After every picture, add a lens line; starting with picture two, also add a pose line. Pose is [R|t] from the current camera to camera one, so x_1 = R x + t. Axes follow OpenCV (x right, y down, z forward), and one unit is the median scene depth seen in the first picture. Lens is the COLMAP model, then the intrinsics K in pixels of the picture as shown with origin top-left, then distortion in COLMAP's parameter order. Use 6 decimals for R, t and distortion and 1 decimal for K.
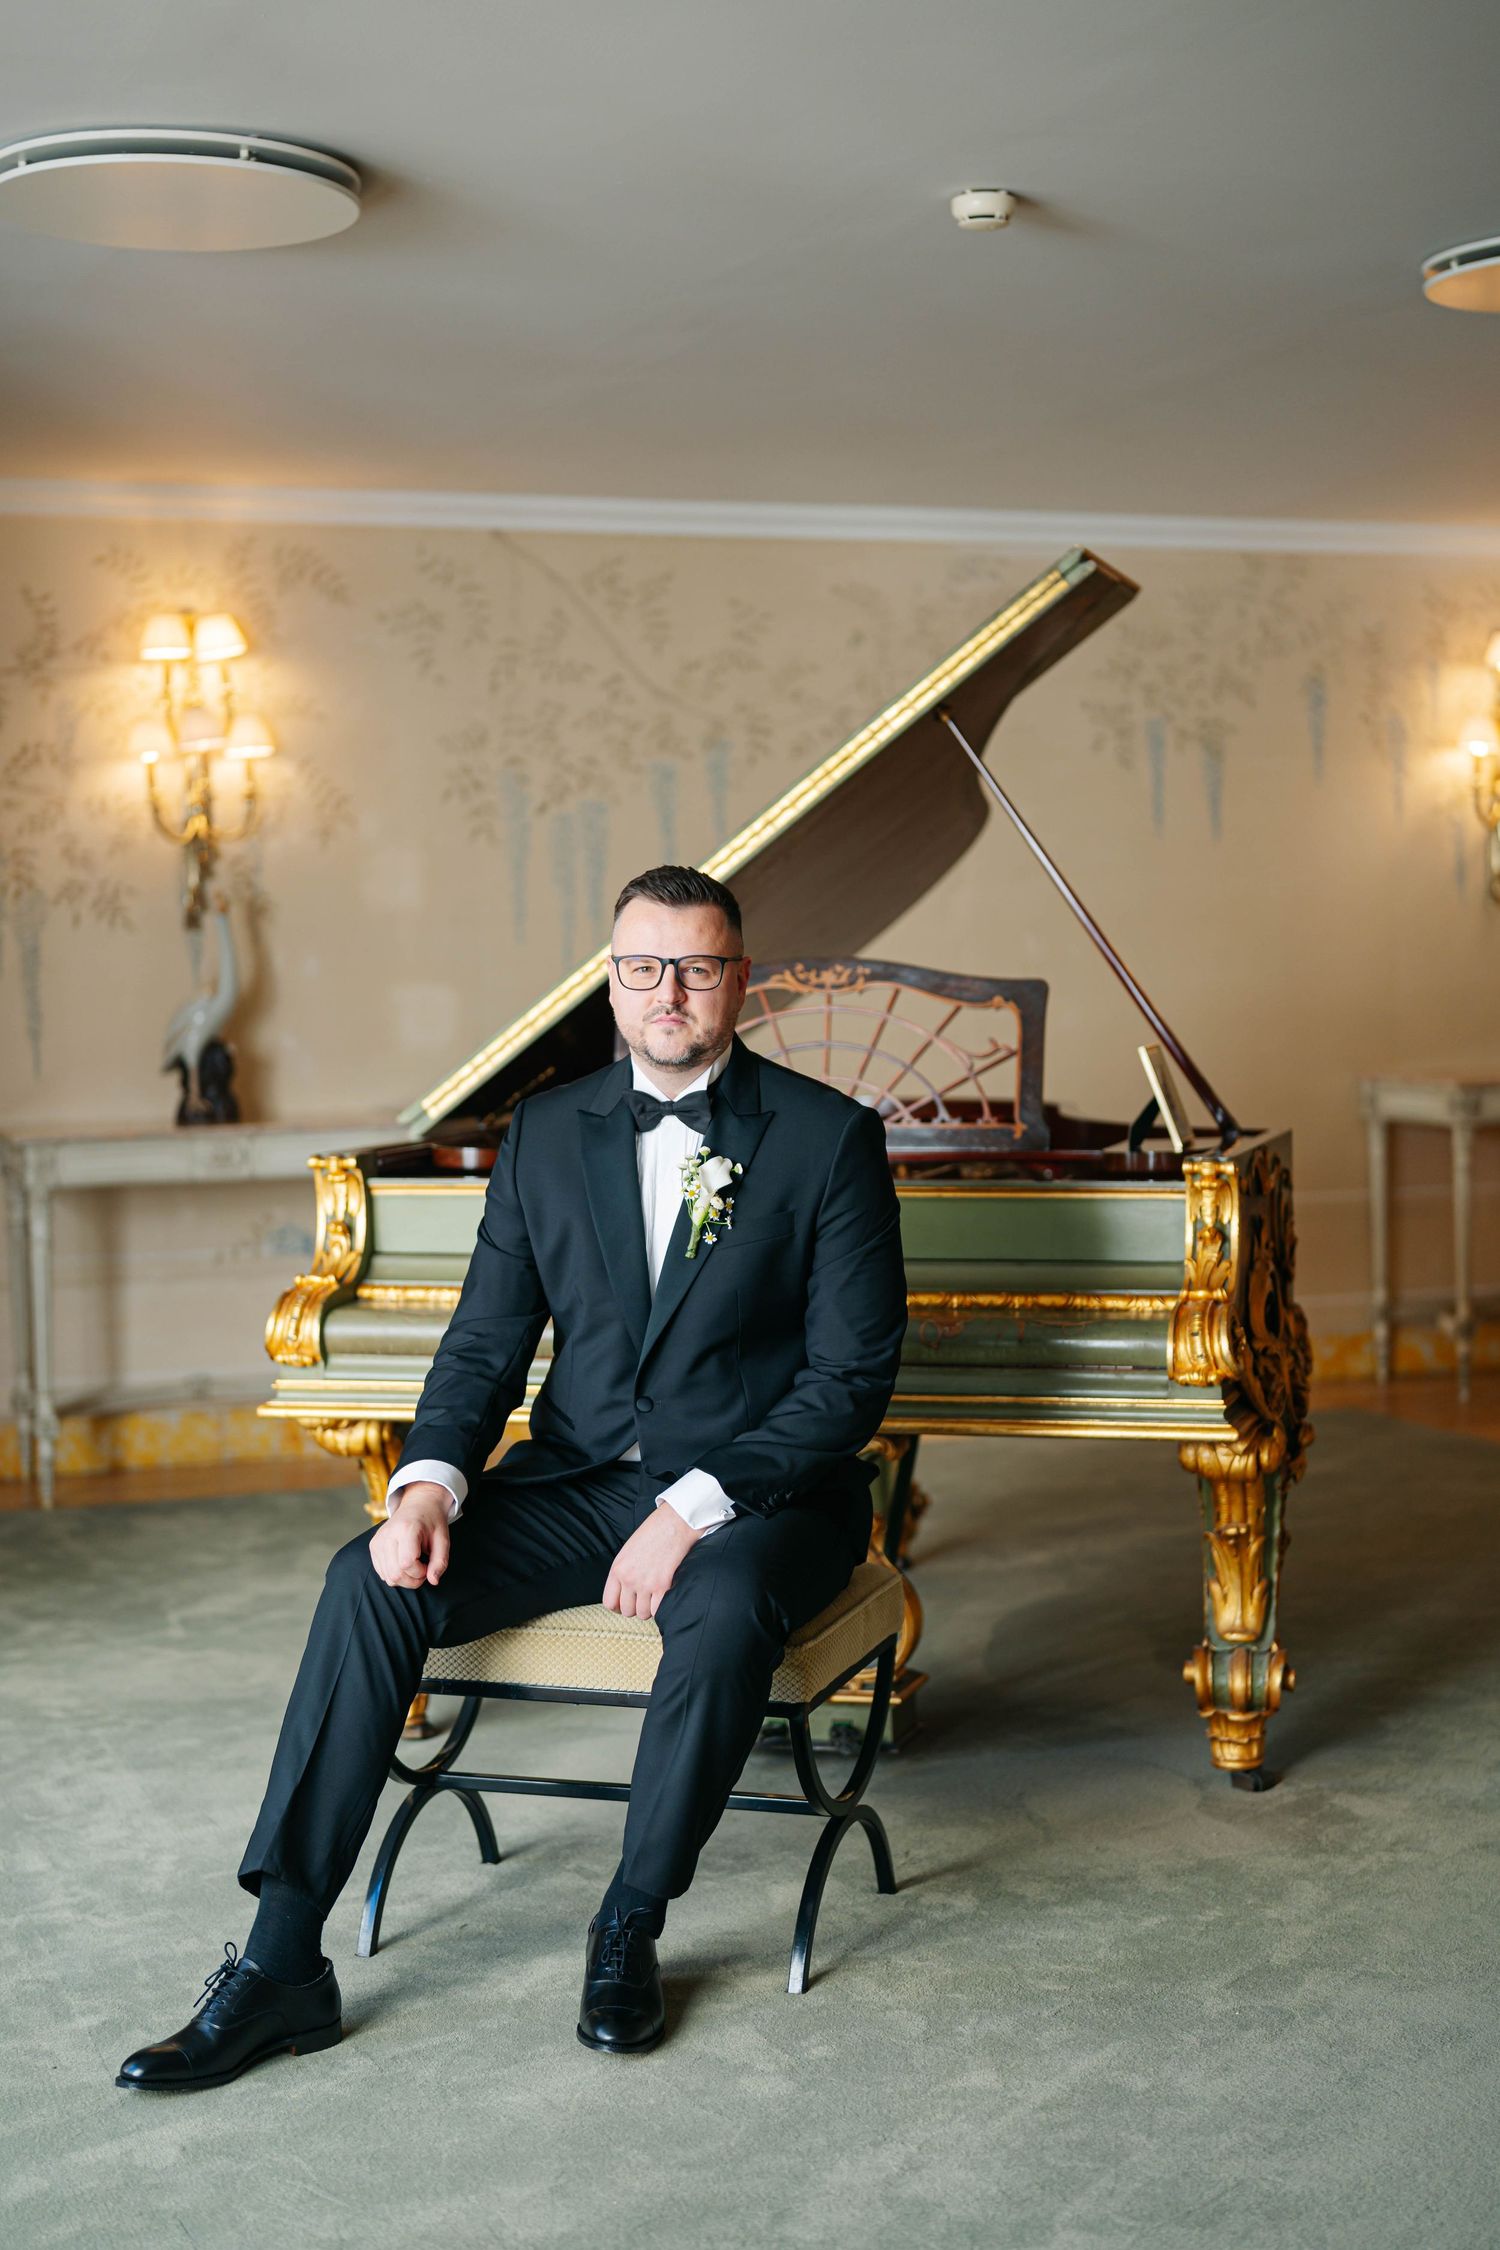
lens RADIAL K [[3128.2, 0, 749.0], [0, 3128.2, 1119.9], [0, 0, 1]] dist [0.002128, 0.031395]
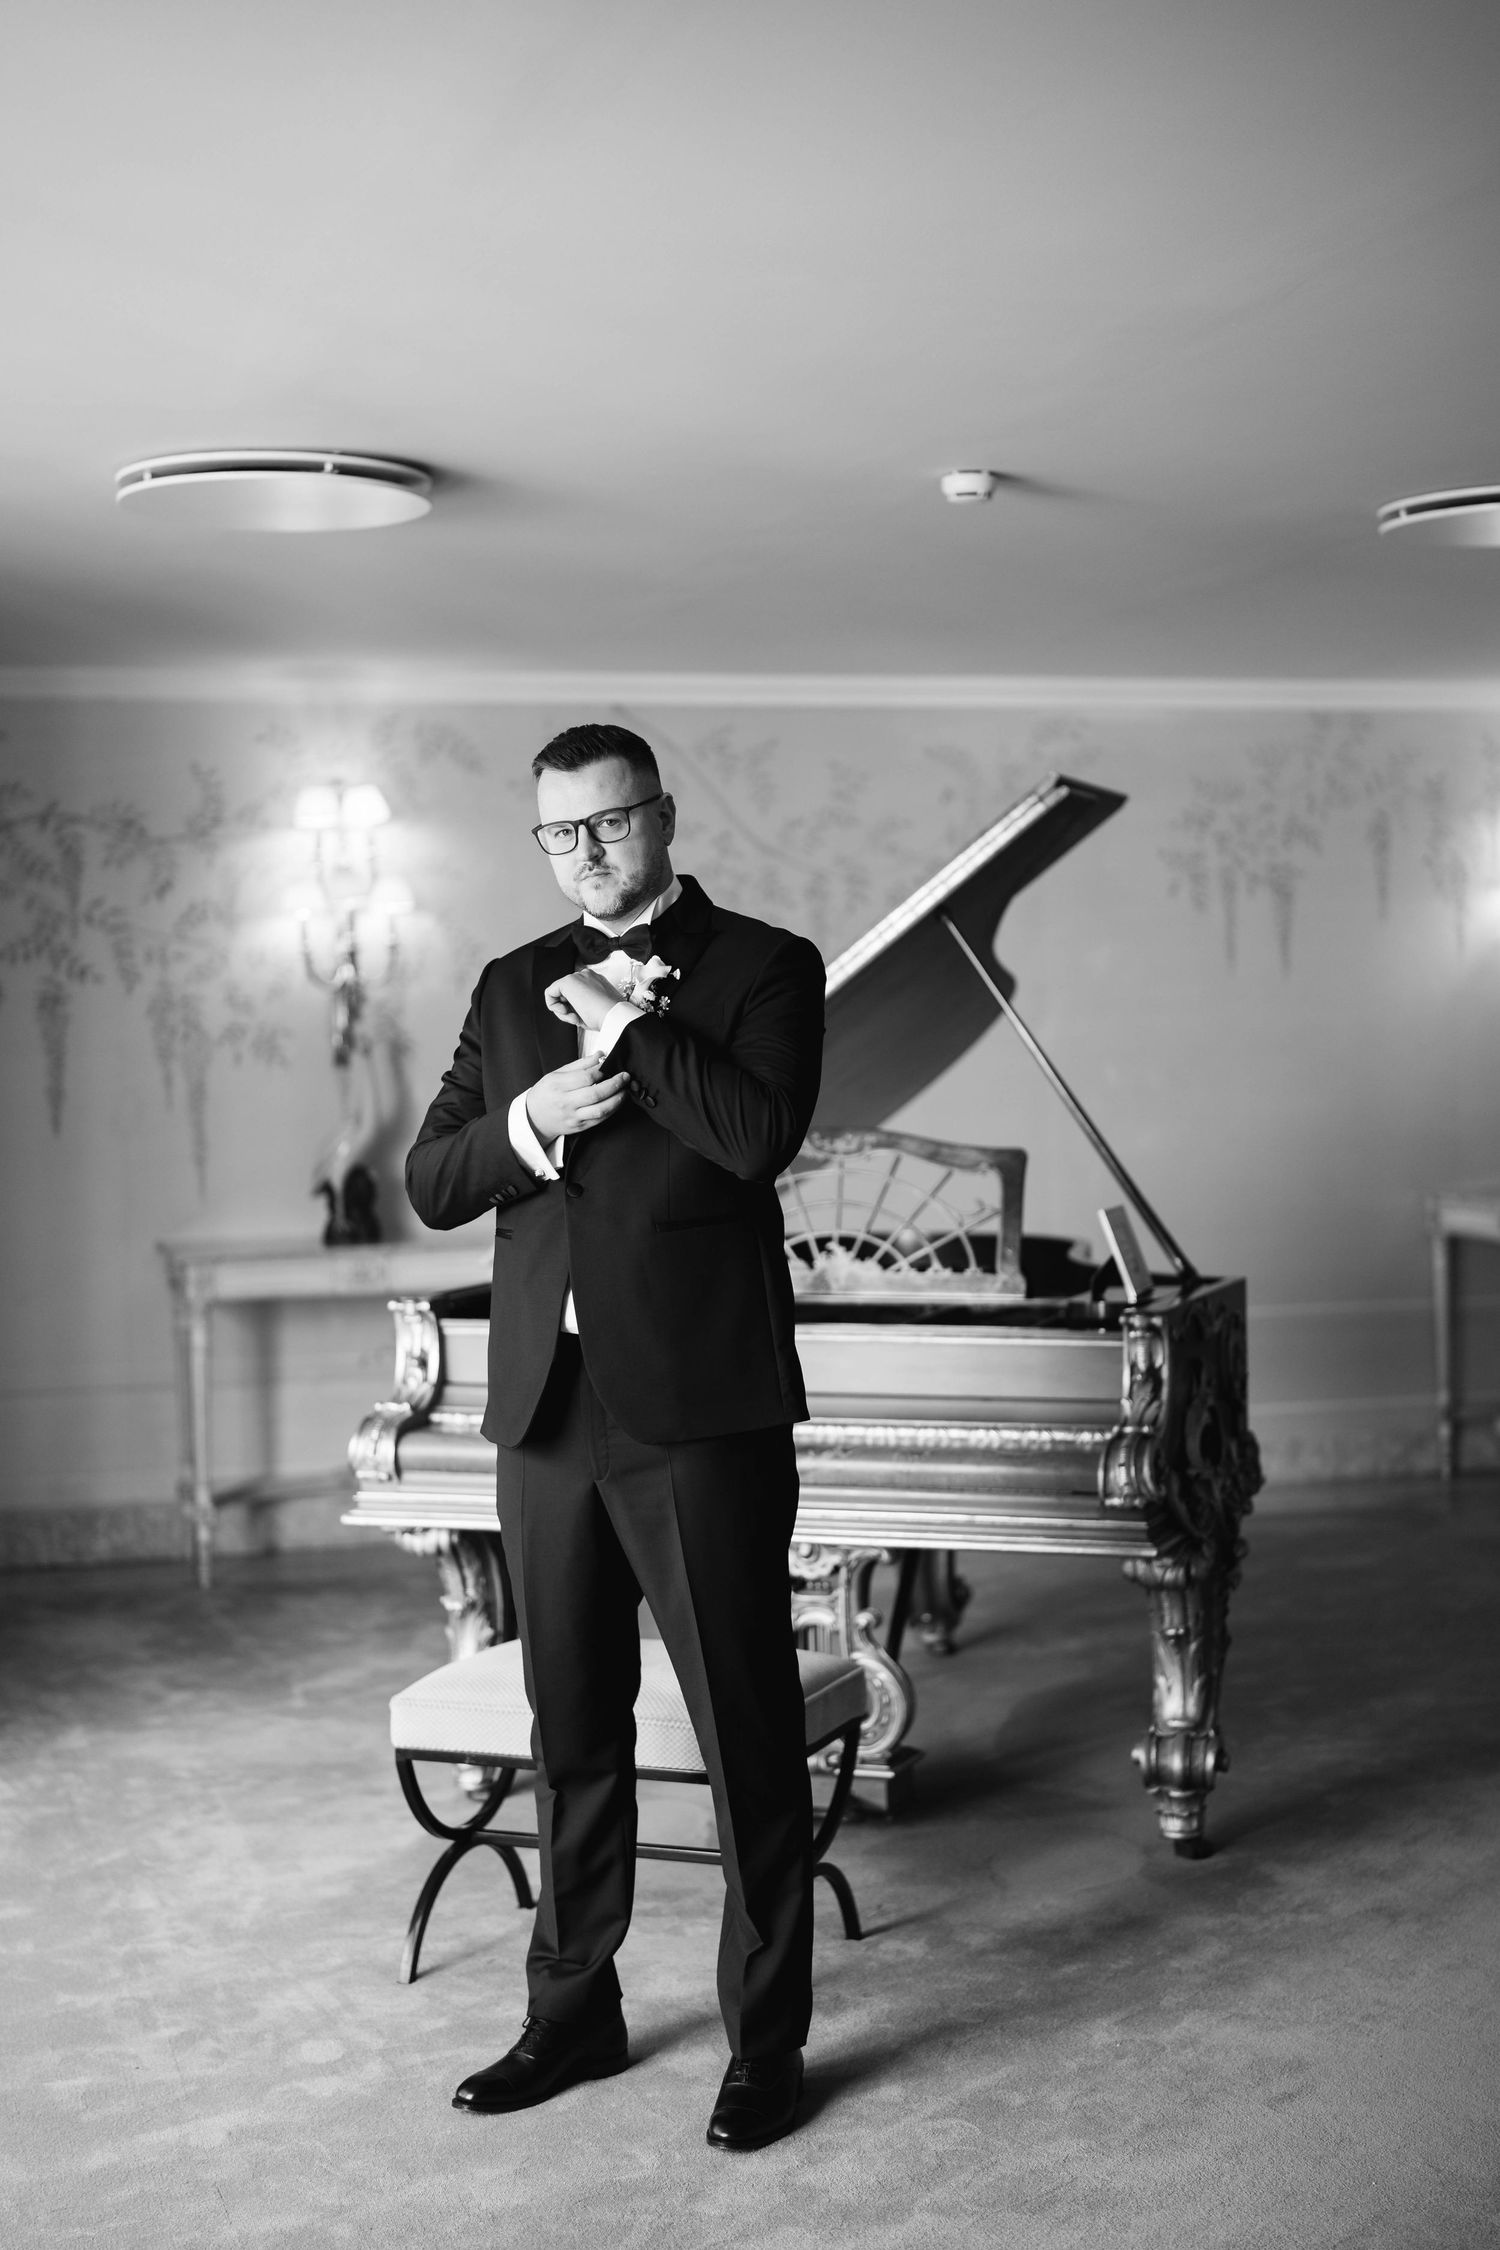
lens RADIAL K [[3075.5, 0, 750.0], [0, 3075.5, 1125.0], [0, 0, 1]] dist [-0.005831, 0.093383]
pose [[0.997614, 0.000854, -0.069040, 0.068204], [-0.002226, 0.999802, -0.019797, -0.029337], [0.069009, 0.019903, 0.997417, -0.131041]]
